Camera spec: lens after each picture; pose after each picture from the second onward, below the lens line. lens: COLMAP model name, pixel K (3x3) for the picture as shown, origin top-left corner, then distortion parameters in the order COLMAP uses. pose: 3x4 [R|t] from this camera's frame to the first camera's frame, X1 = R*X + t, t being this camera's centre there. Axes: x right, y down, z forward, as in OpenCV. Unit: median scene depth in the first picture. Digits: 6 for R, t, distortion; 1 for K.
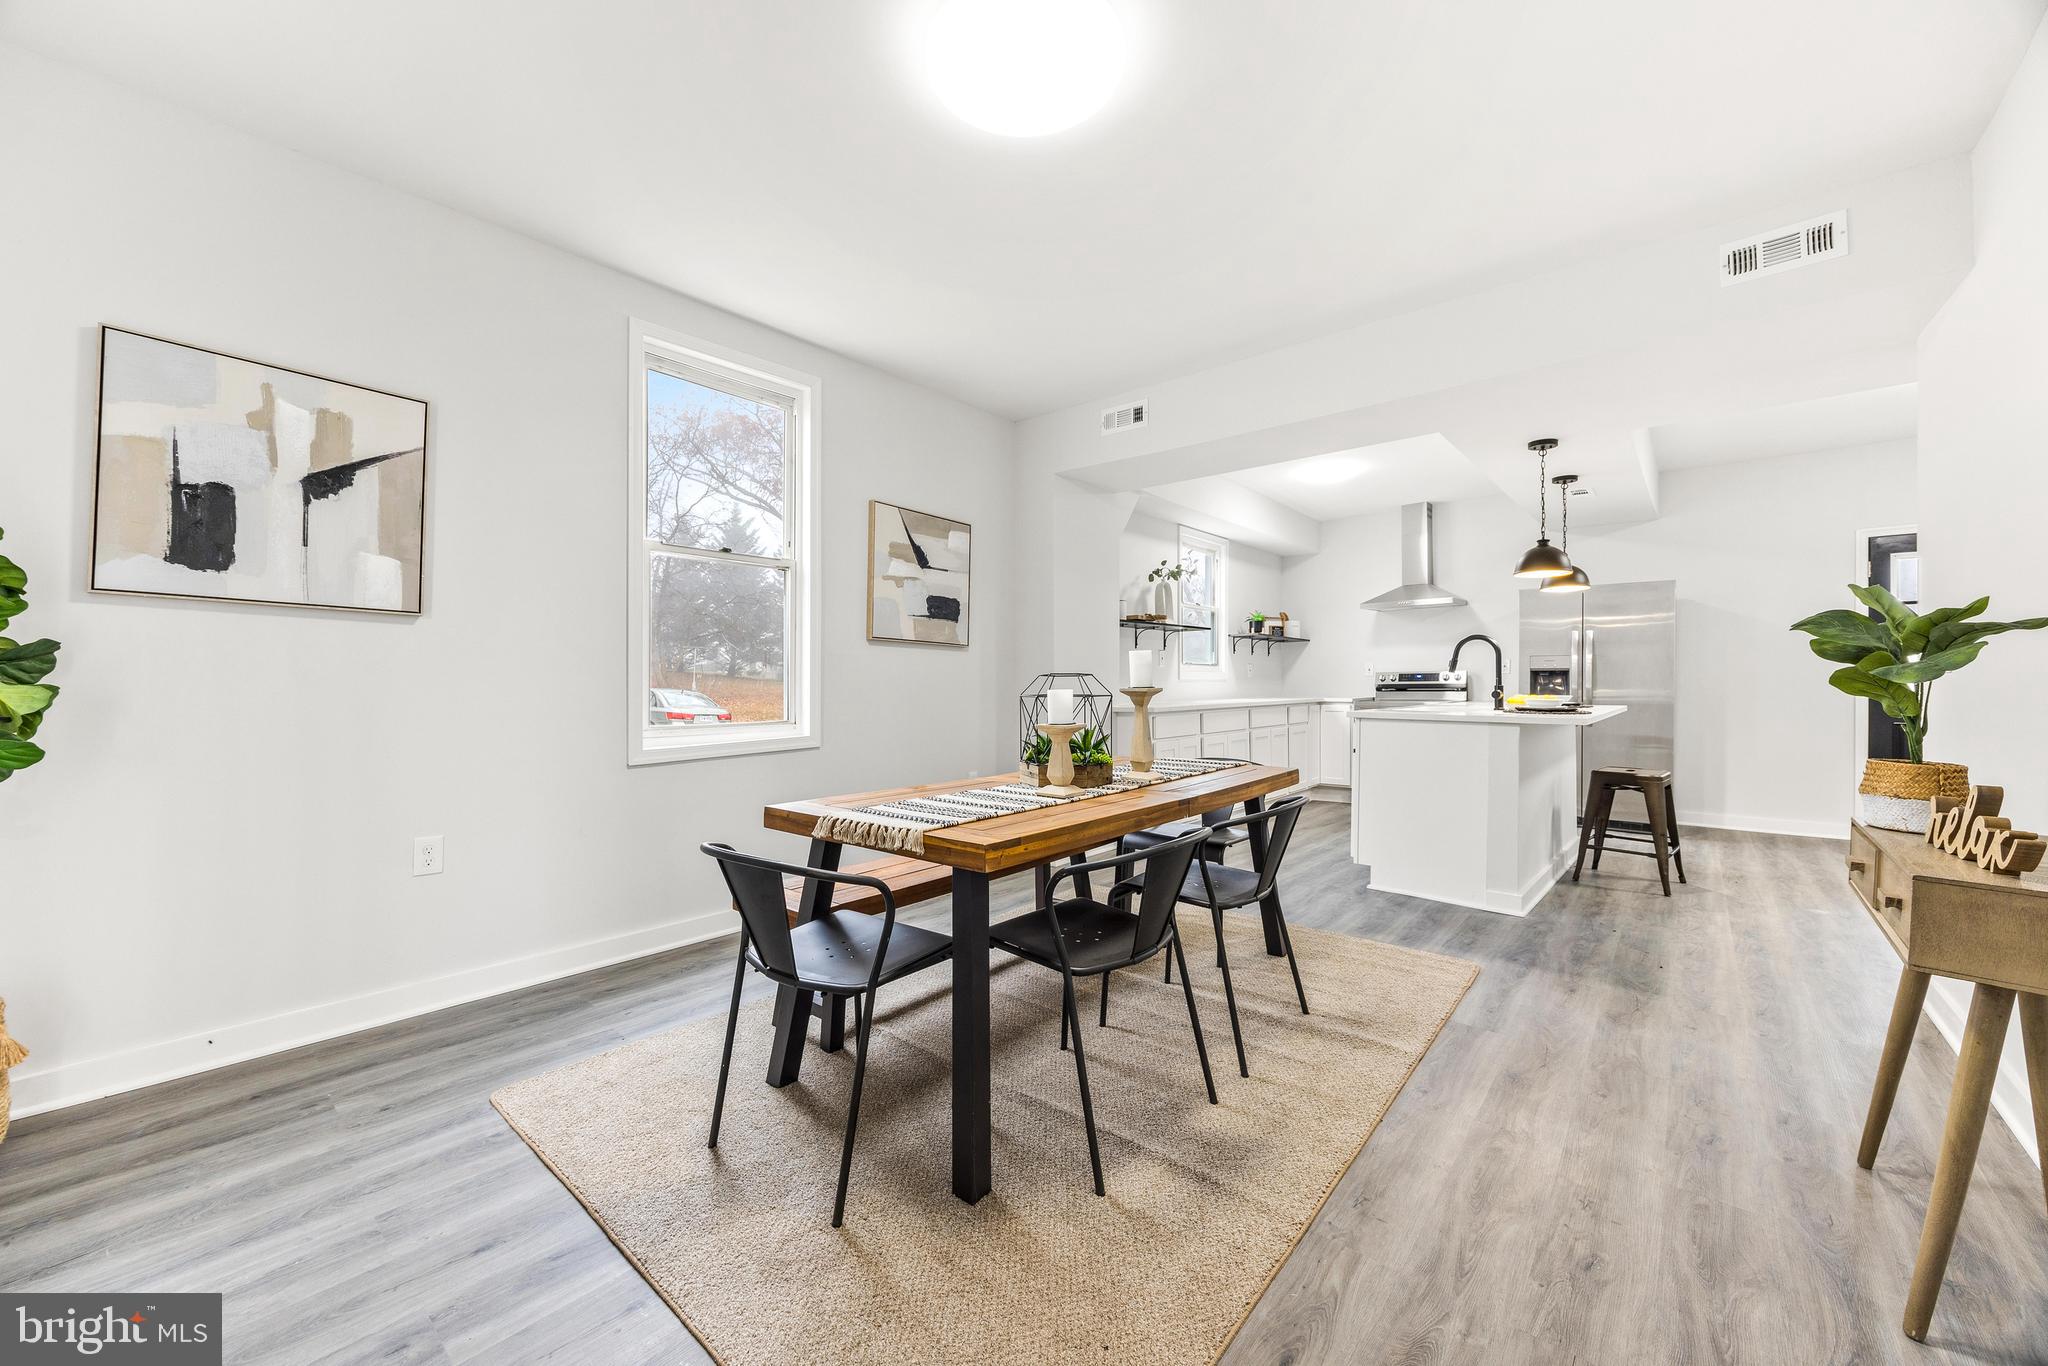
lens RADIAL K [[774.5, 0, 1011.2], [0, 774.5, 691.3], [0, 0, 1]] dist [-0.003133, 0.000050]
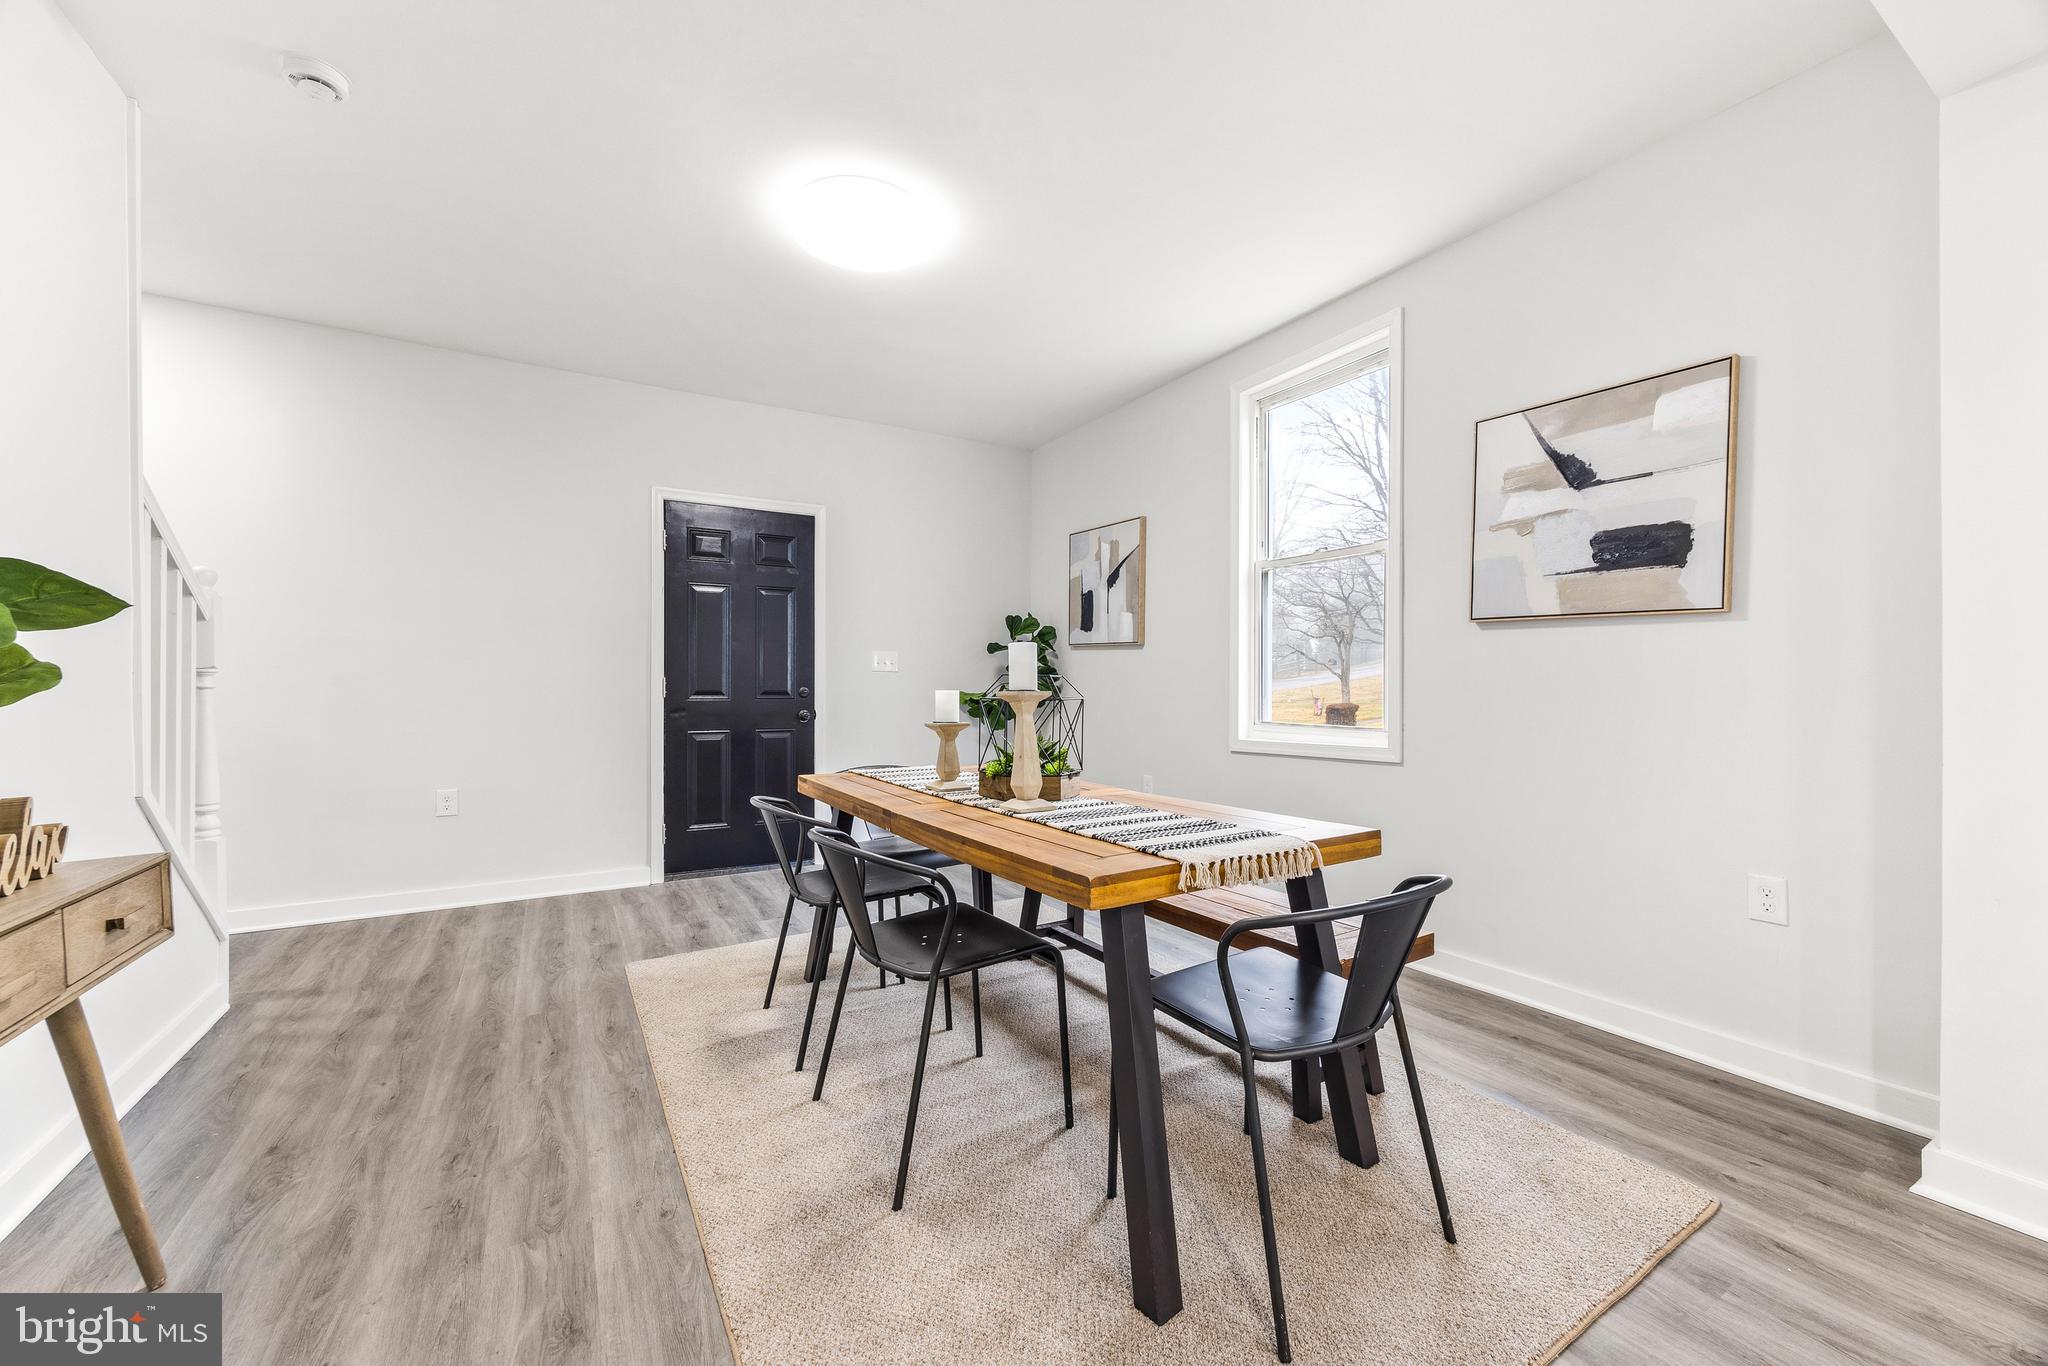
lens RADIAL K [[774.5, 0, 1021.7], [0, 774.5, 689.9], [0, 0, 1]] dist [-0.003133, 0.000050]
pose [[-0.302857, 0.009175, -0.952992, 0.771748], [-0.012301, 0.999833, 0.013535, -0.013255], [0.952957, 0.015822, -0.302693, 1.044269]]
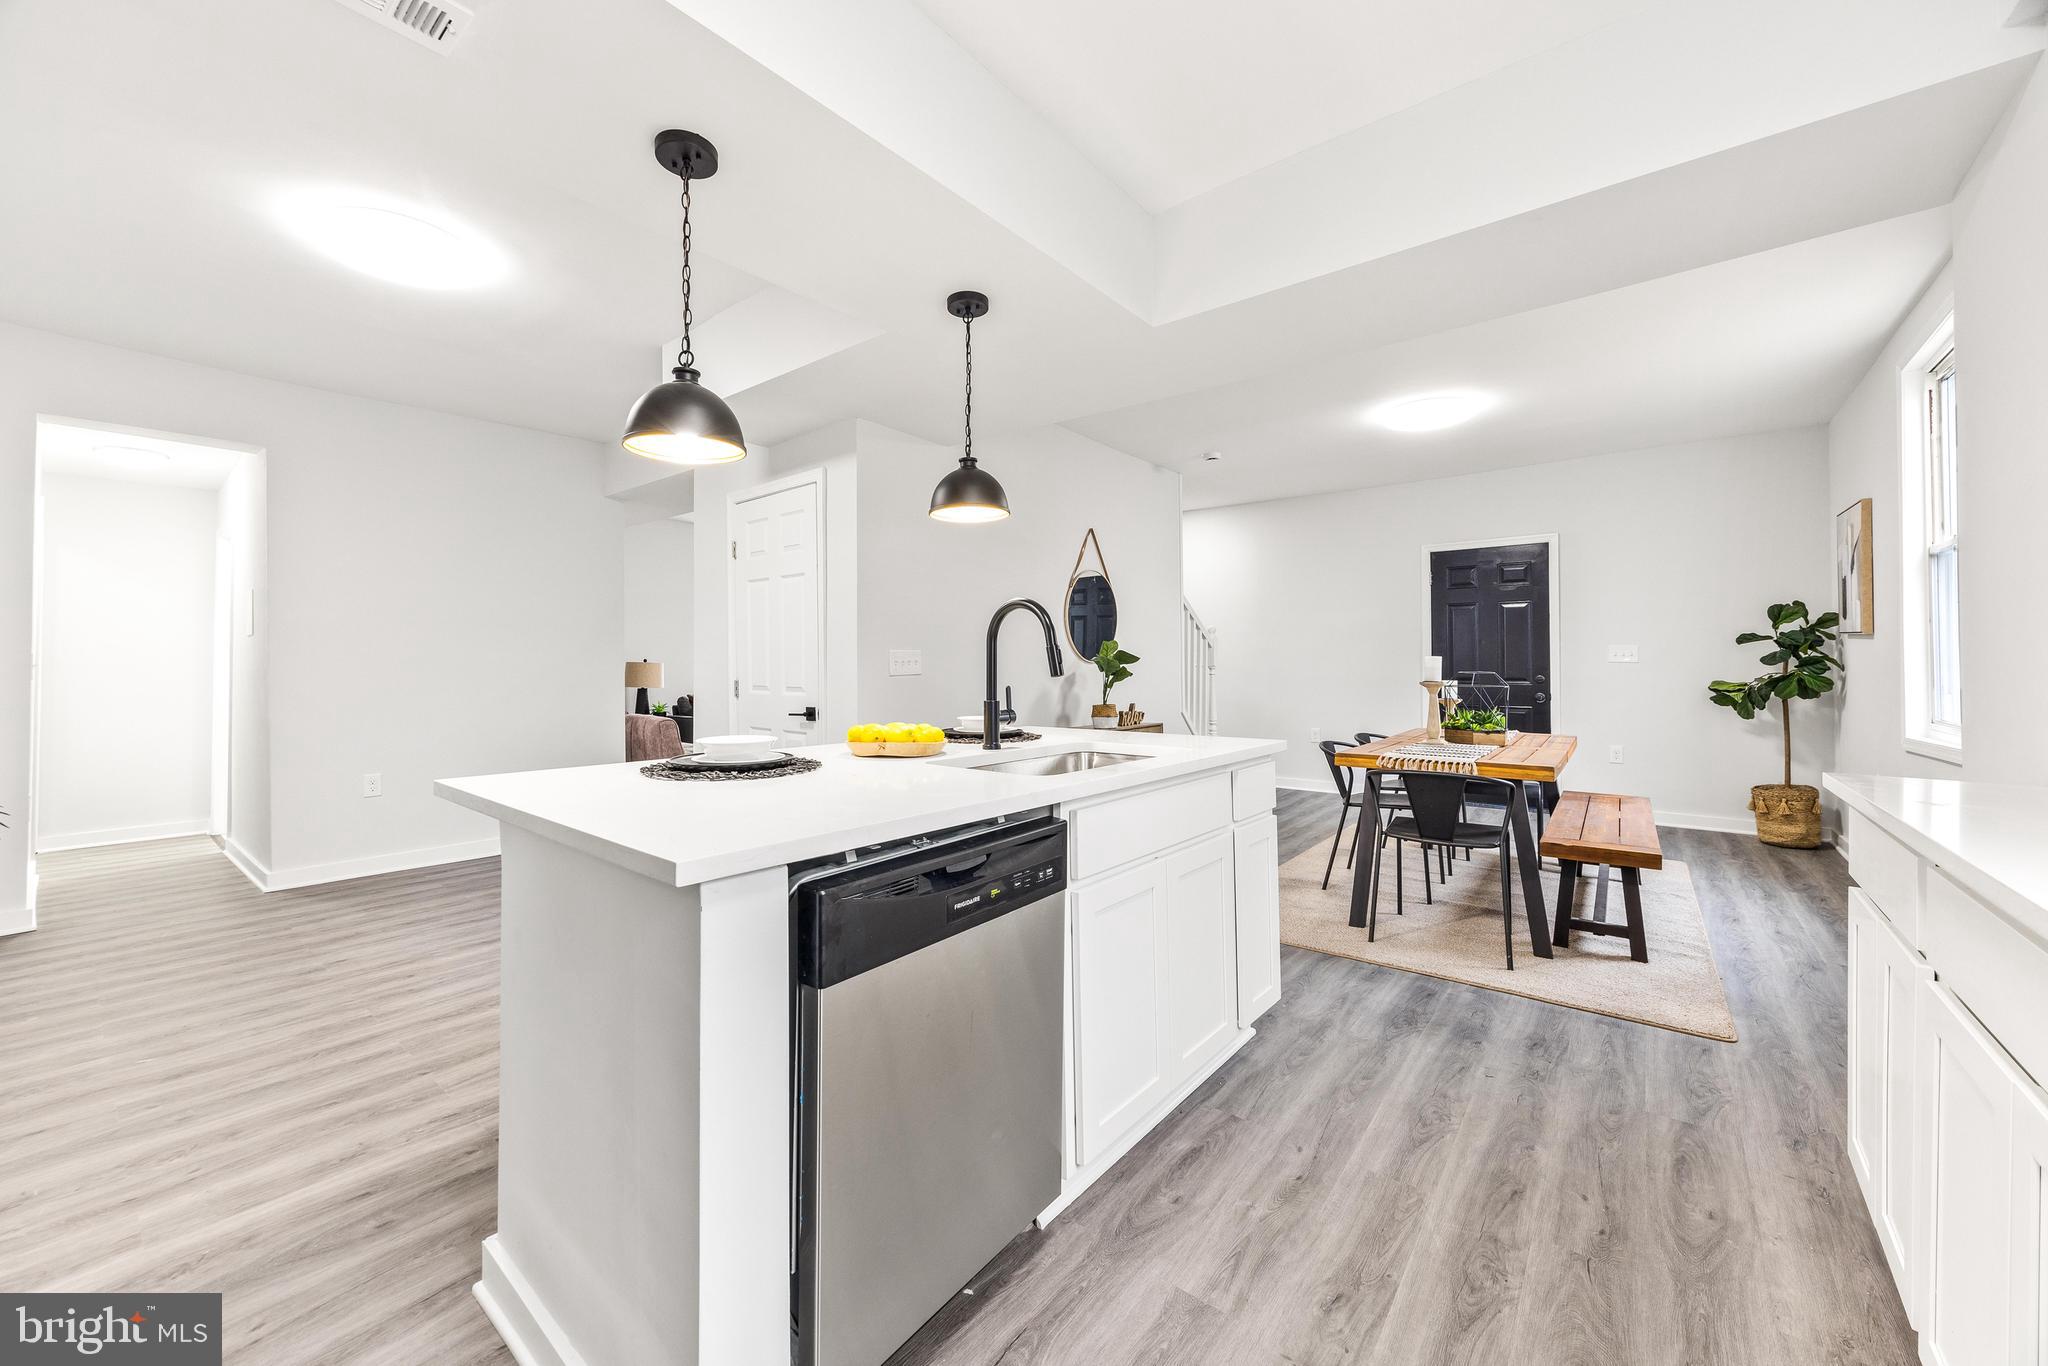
lens RADIAL K [[774.5, 0, 1017.0], [0, 774.5, 649.9], [0, 0, 1]] dist [-0.003133, 0.000050]
pose [[-0.999020, 0.003350, -0.044124, 0.870087], [0.003606, 0.999977, -0.005702, -0.050296], [0.044104, -0.005856, -0.999010, 2.067242]]
